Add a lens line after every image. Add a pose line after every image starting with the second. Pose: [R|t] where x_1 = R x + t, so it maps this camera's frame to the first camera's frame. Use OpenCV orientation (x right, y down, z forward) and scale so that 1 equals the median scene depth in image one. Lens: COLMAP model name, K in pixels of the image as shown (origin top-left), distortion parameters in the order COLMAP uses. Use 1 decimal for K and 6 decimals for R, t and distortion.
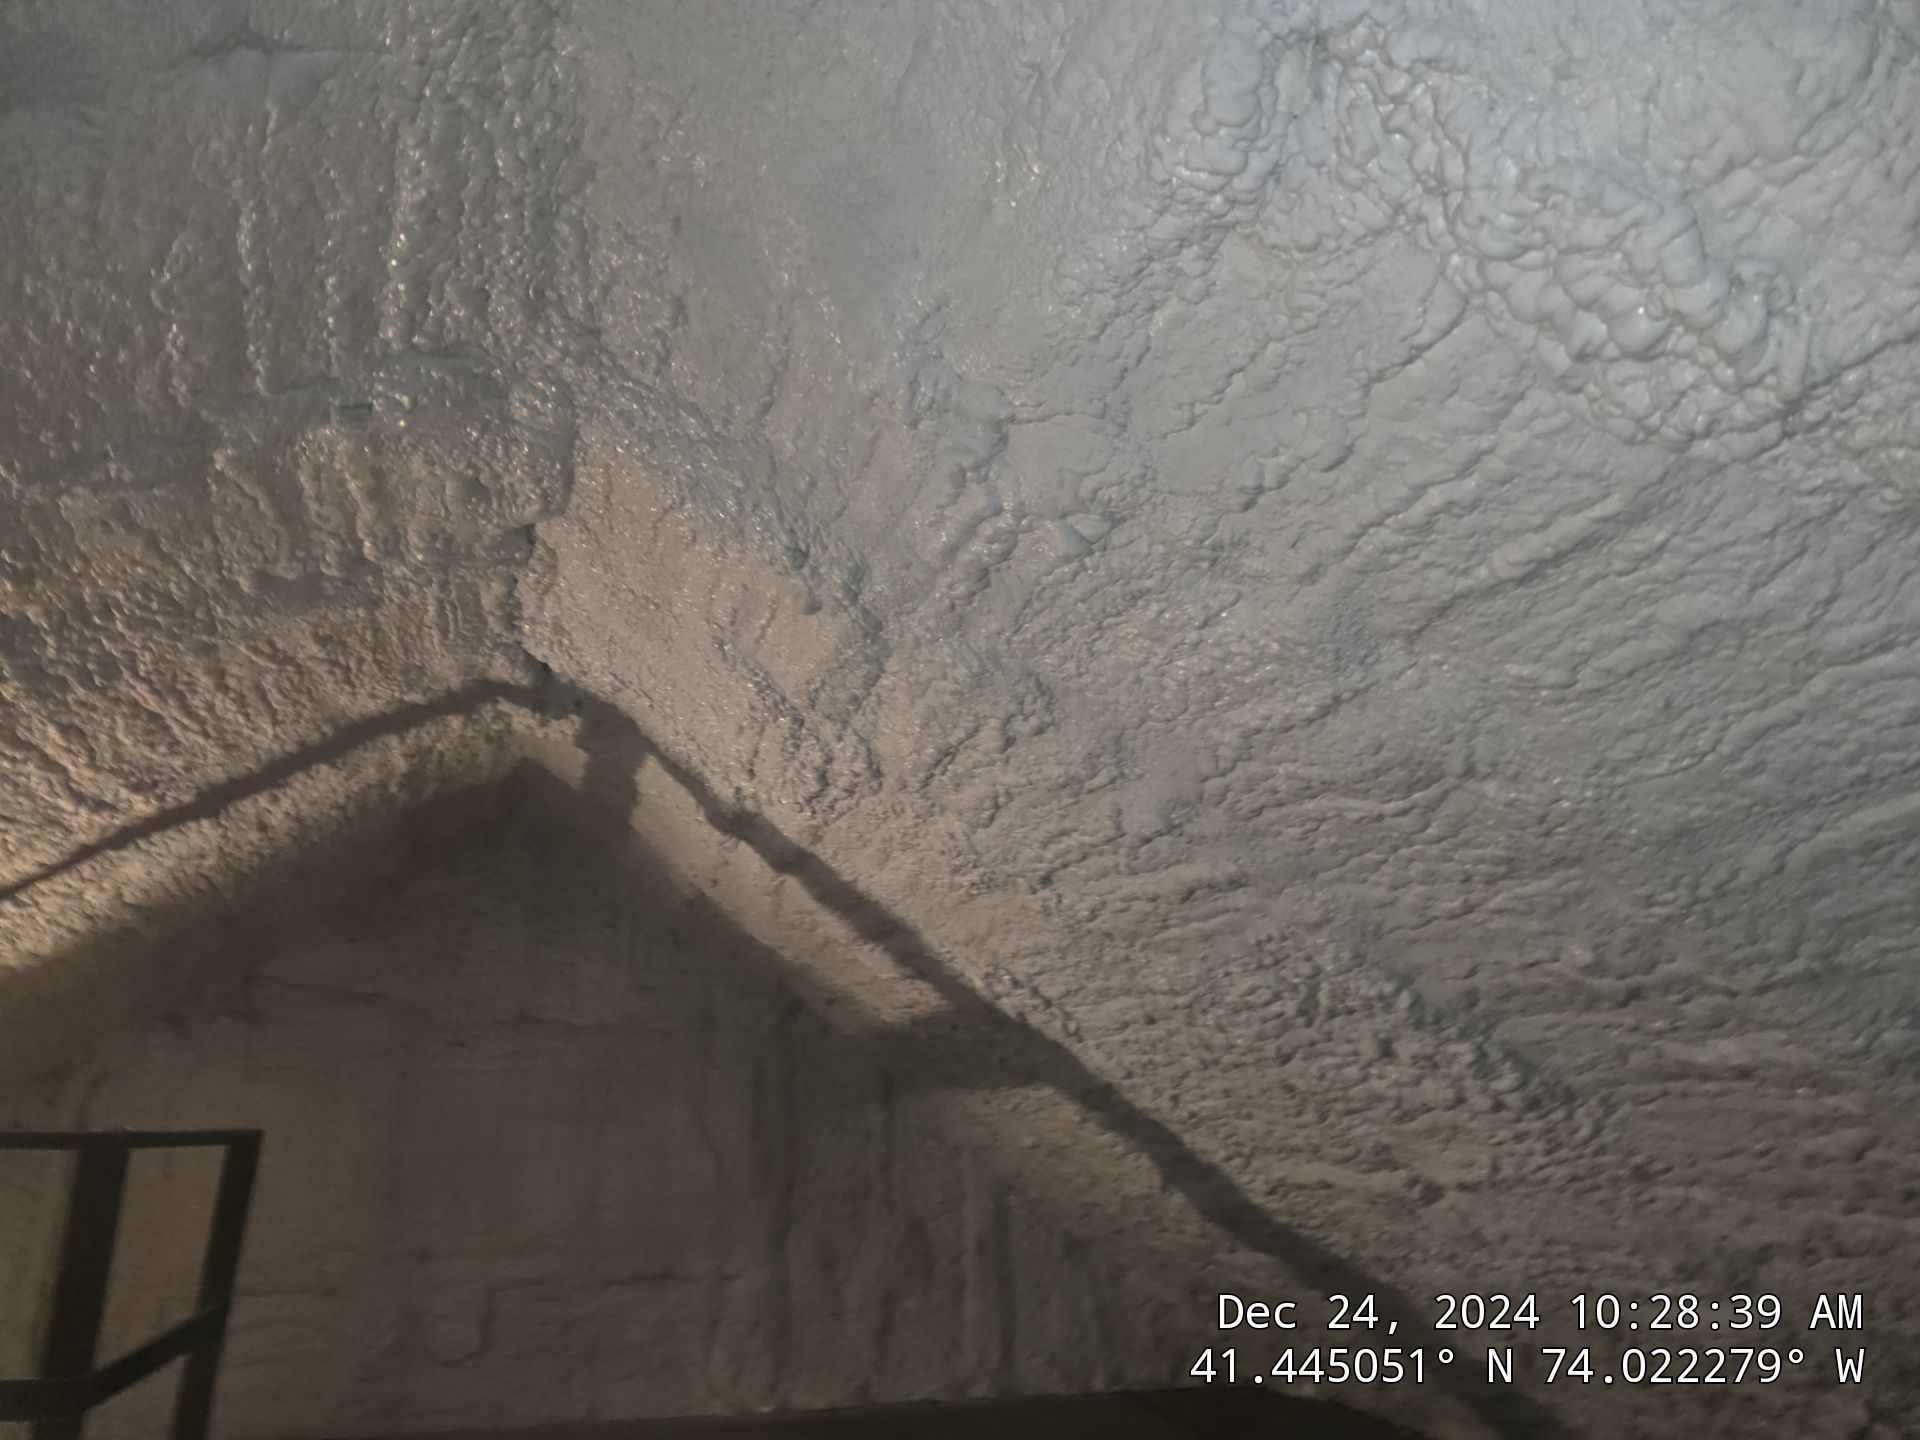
lens RADIAL K [[1249.8, 0, 960.0], [0, 1249.8, 720.0], [0, 0, 1]] dist [0.067946, -0.058230]
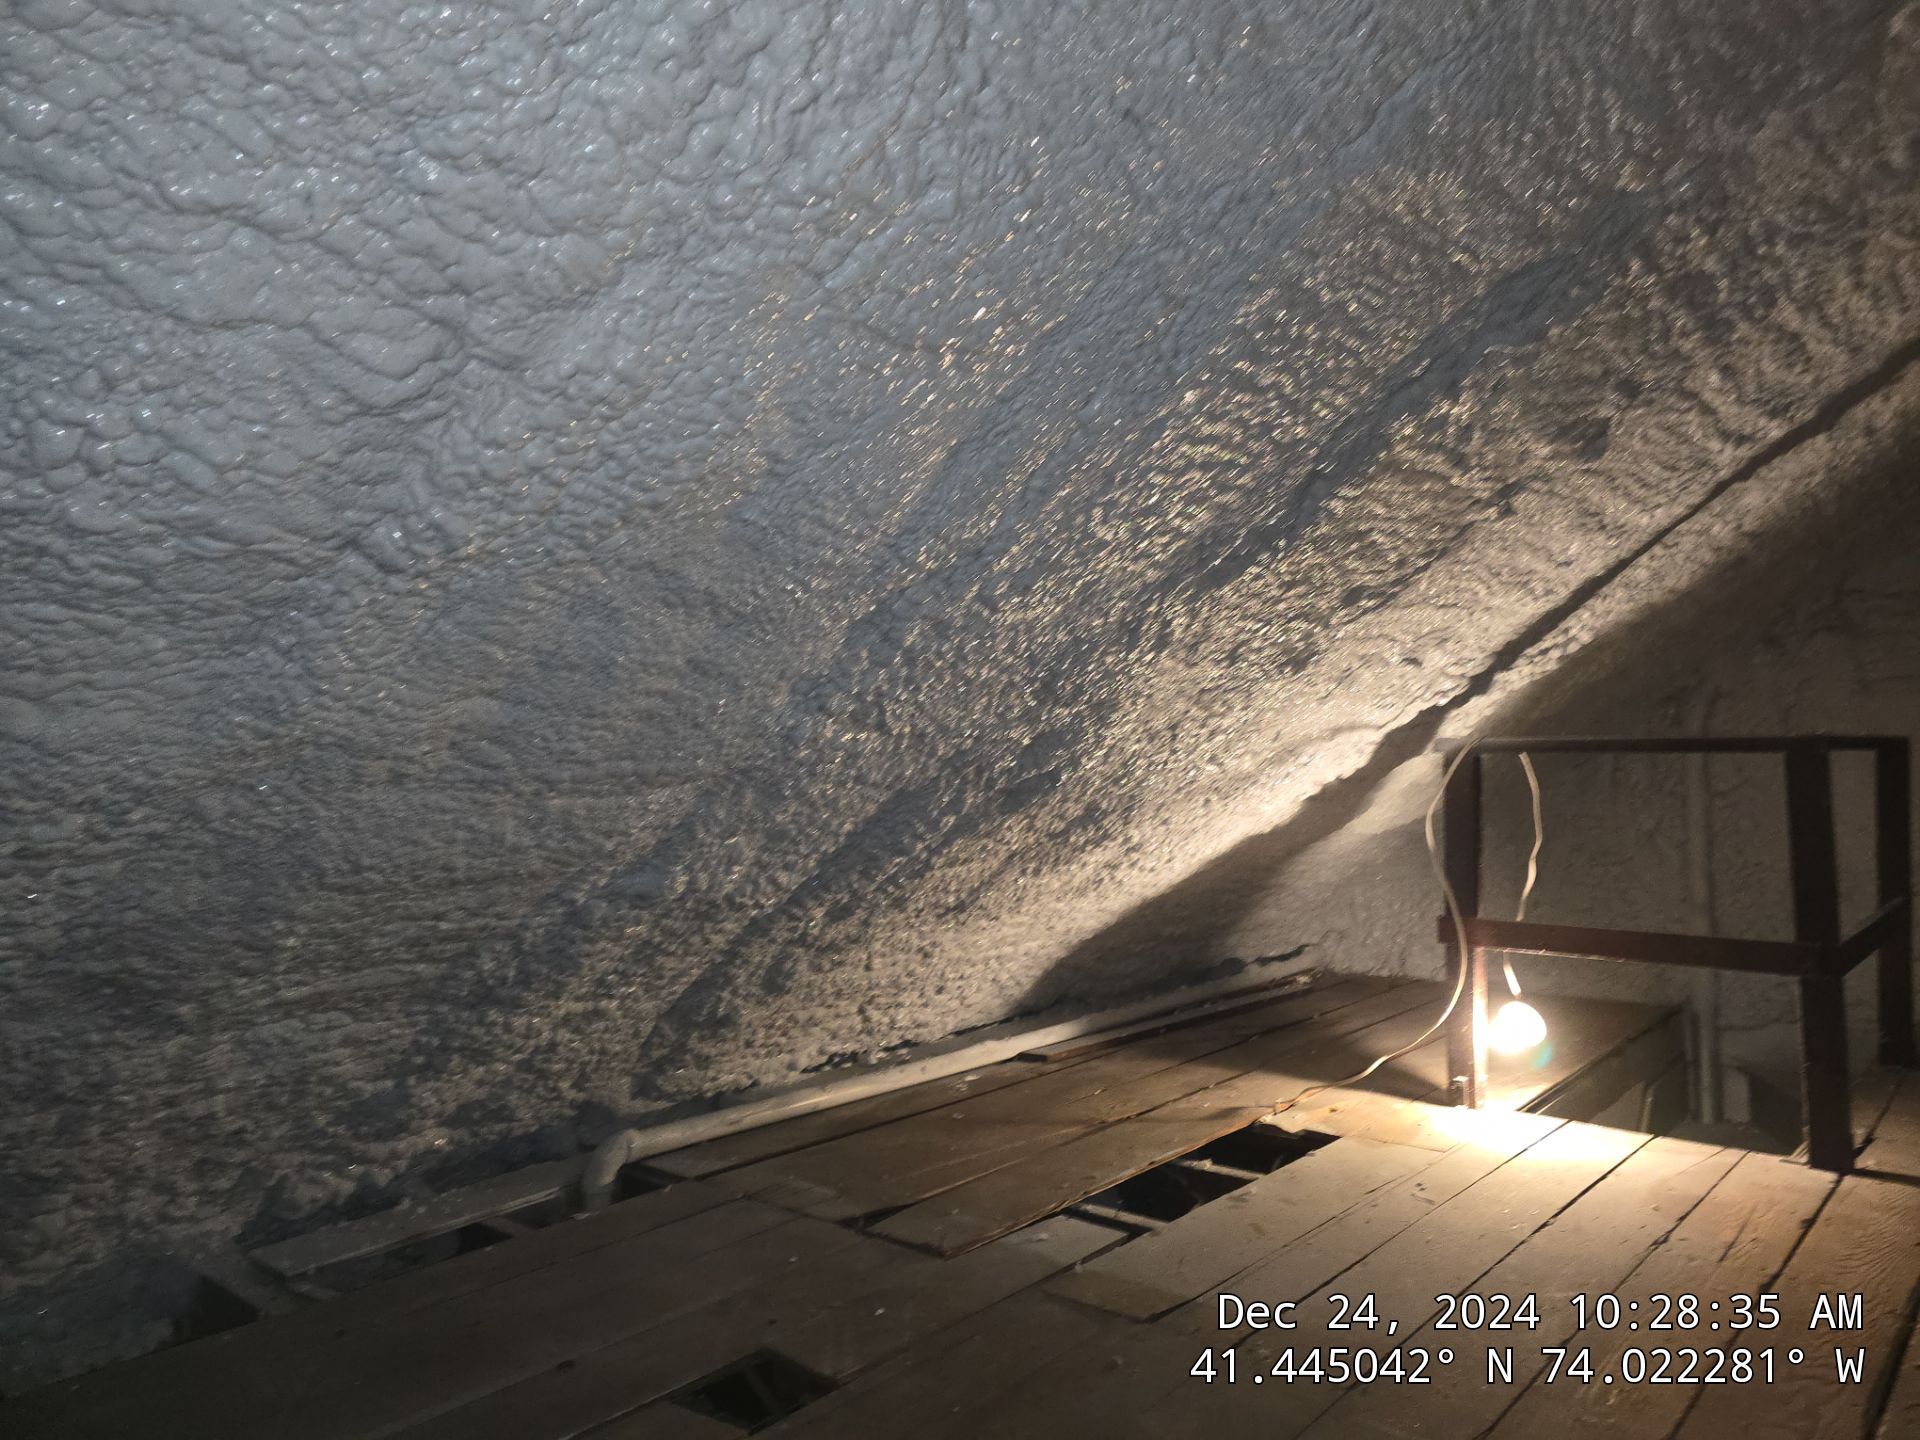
lens RADIAL K [[1249.8, 0, 960.0], [0, 1249.8, 720.0], [0, 0, 1]] dist [0.067946, -0.058230]
pose [[0.540903, -0.052934, -0.839418, -0.127238], [0.280243, 0.952332, 0.120528, -0.015617], [0.793024, -0.300435, 0.529954, -0.109665]]
